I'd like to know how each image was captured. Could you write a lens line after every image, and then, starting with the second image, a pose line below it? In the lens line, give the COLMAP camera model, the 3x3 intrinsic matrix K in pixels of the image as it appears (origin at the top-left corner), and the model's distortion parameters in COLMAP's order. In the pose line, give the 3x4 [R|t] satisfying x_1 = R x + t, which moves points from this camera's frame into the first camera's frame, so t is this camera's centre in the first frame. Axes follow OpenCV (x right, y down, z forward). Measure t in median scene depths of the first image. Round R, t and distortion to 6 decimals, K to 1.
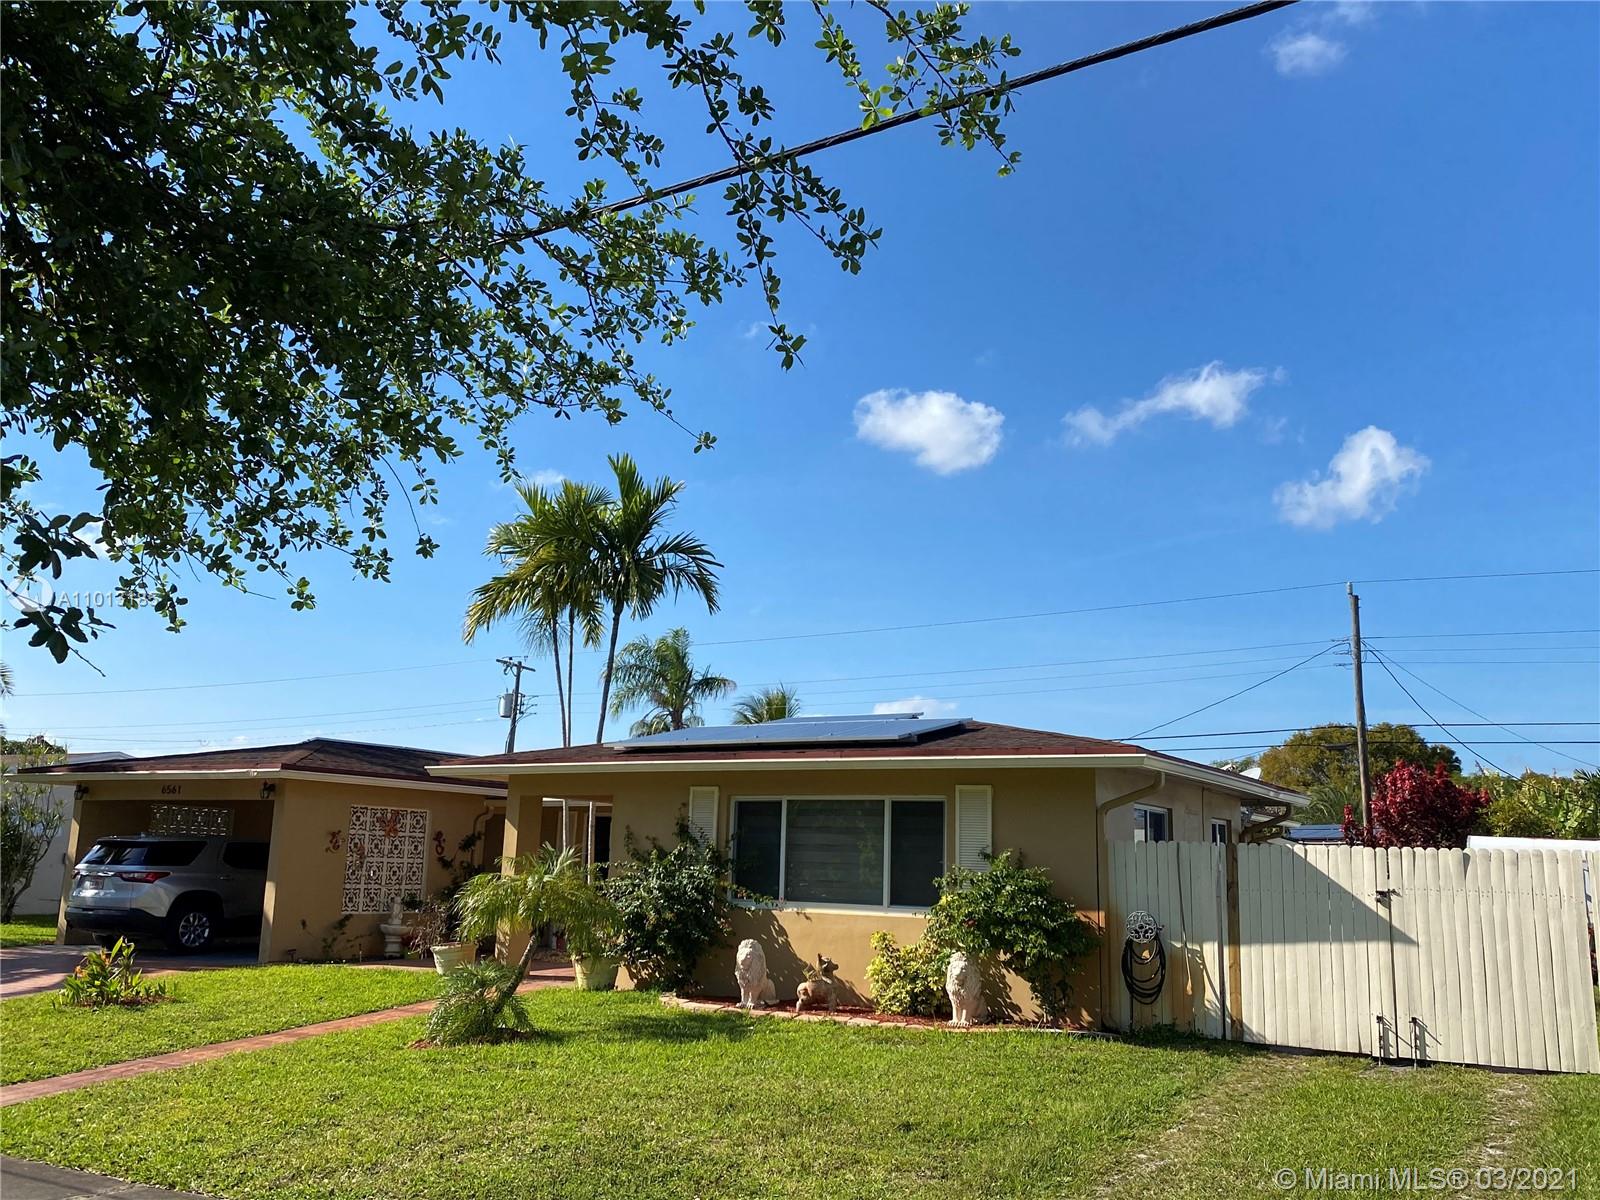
lens RADIAL K [[1393.2, 0, 796.0], [0, 1393.2, 531.4], [0, 0, 1]] dist [0.108902, -0.189771]
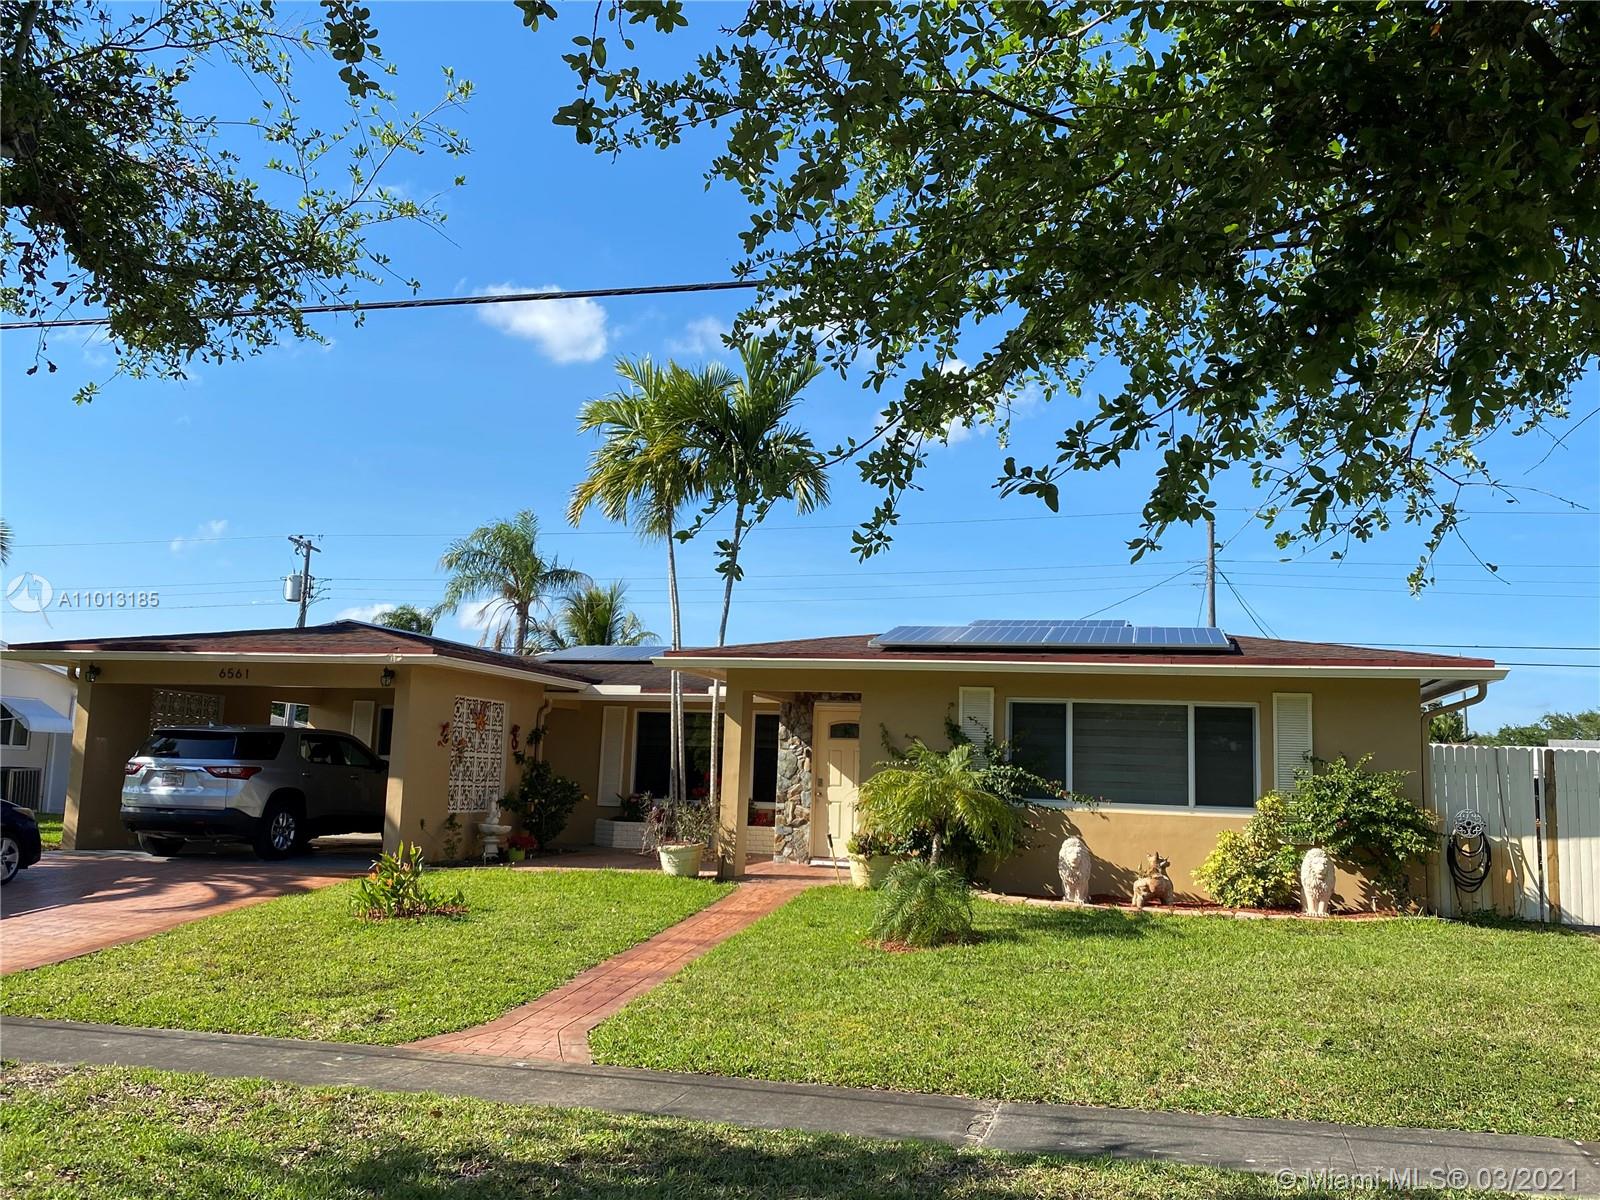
lens RADIAL K [[1393.2, 0, 796.0], [0, 1393.2, 531.4], [0, 0, 1]] dist [0.108902, -0.189771]
pose [[0.952039, 0.055139, 0.300969, -0.478132], [-0.076427, 0.995303, 0.059413, 0.022705], [-0.296279, -0.079566, 0.951781, 0.100305]]
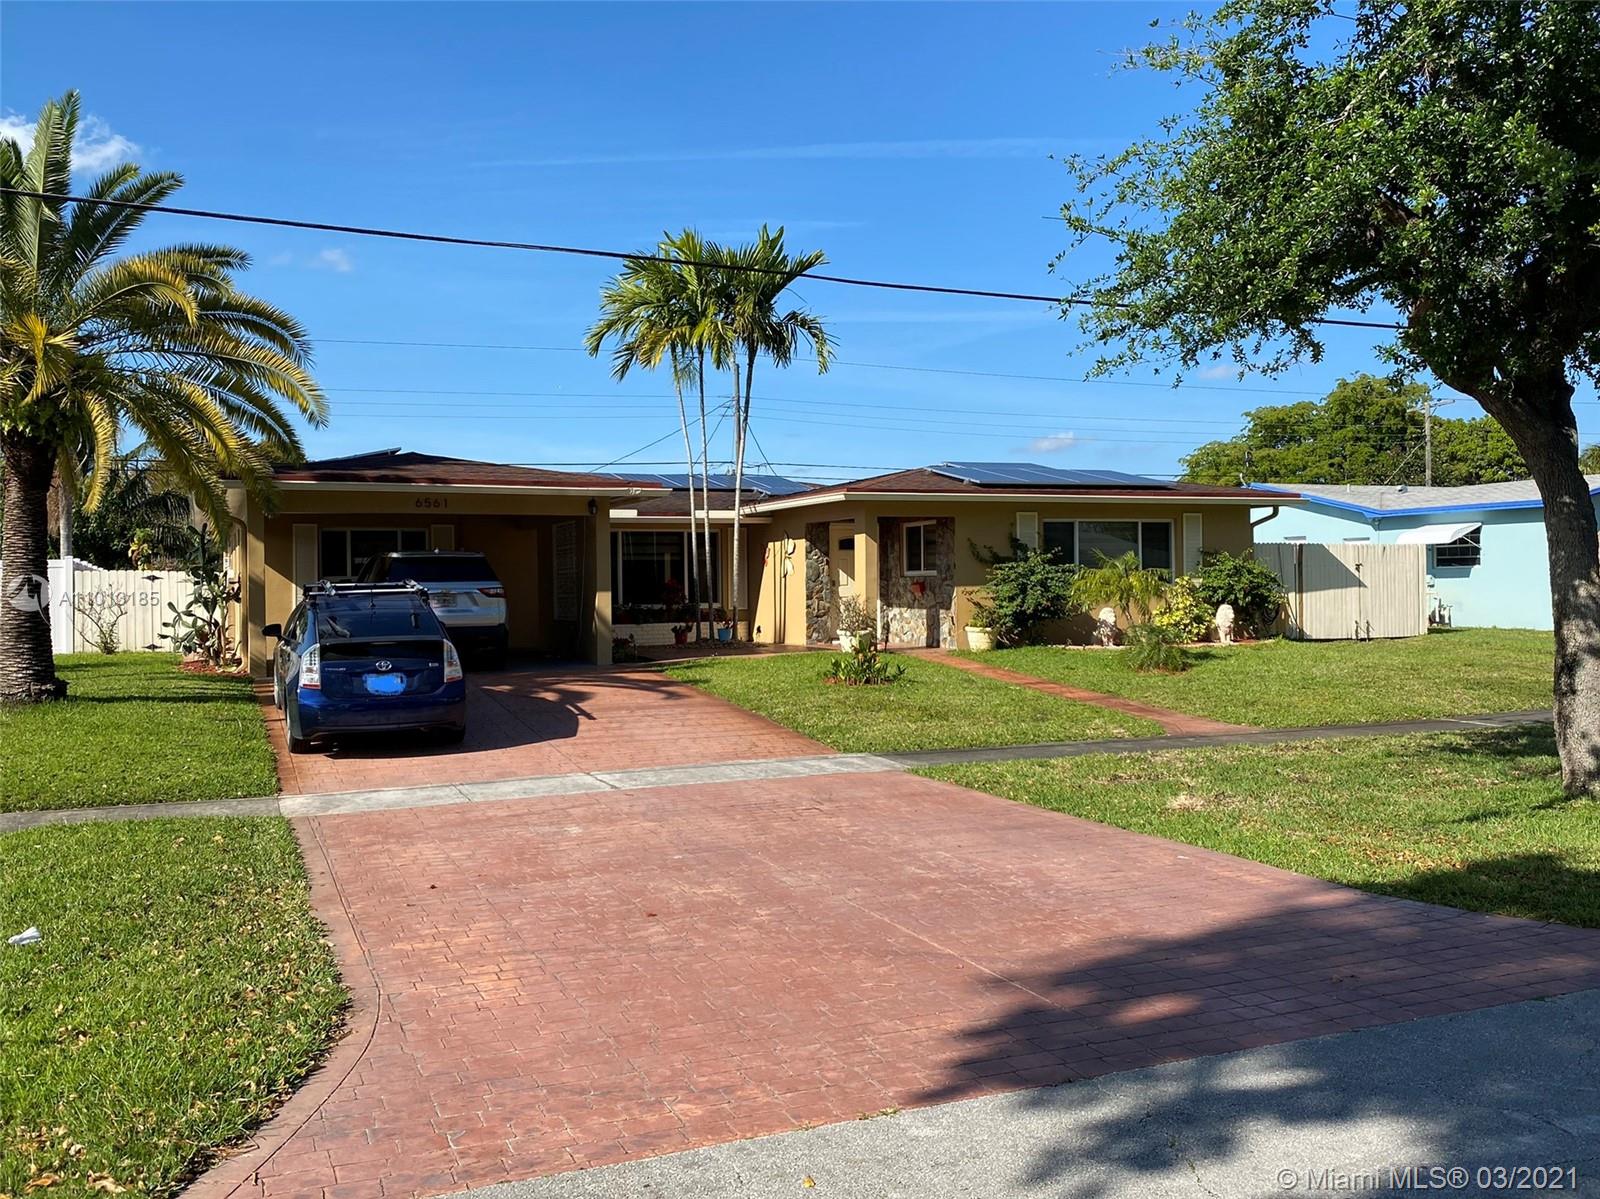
lens RADIAL K [[1393.2, 0, 796.0], [0, 1393.2, 530.9], [0, 0, 1]] dist [0.108902, -0.189771]
pose [[0.571264, -0.004019, 0.820756, -1.336601], [-0.162636, 0.979605, 0.117995, 0.069070], [-0.804491, -0.200891, 0.558960, 0.375650]]
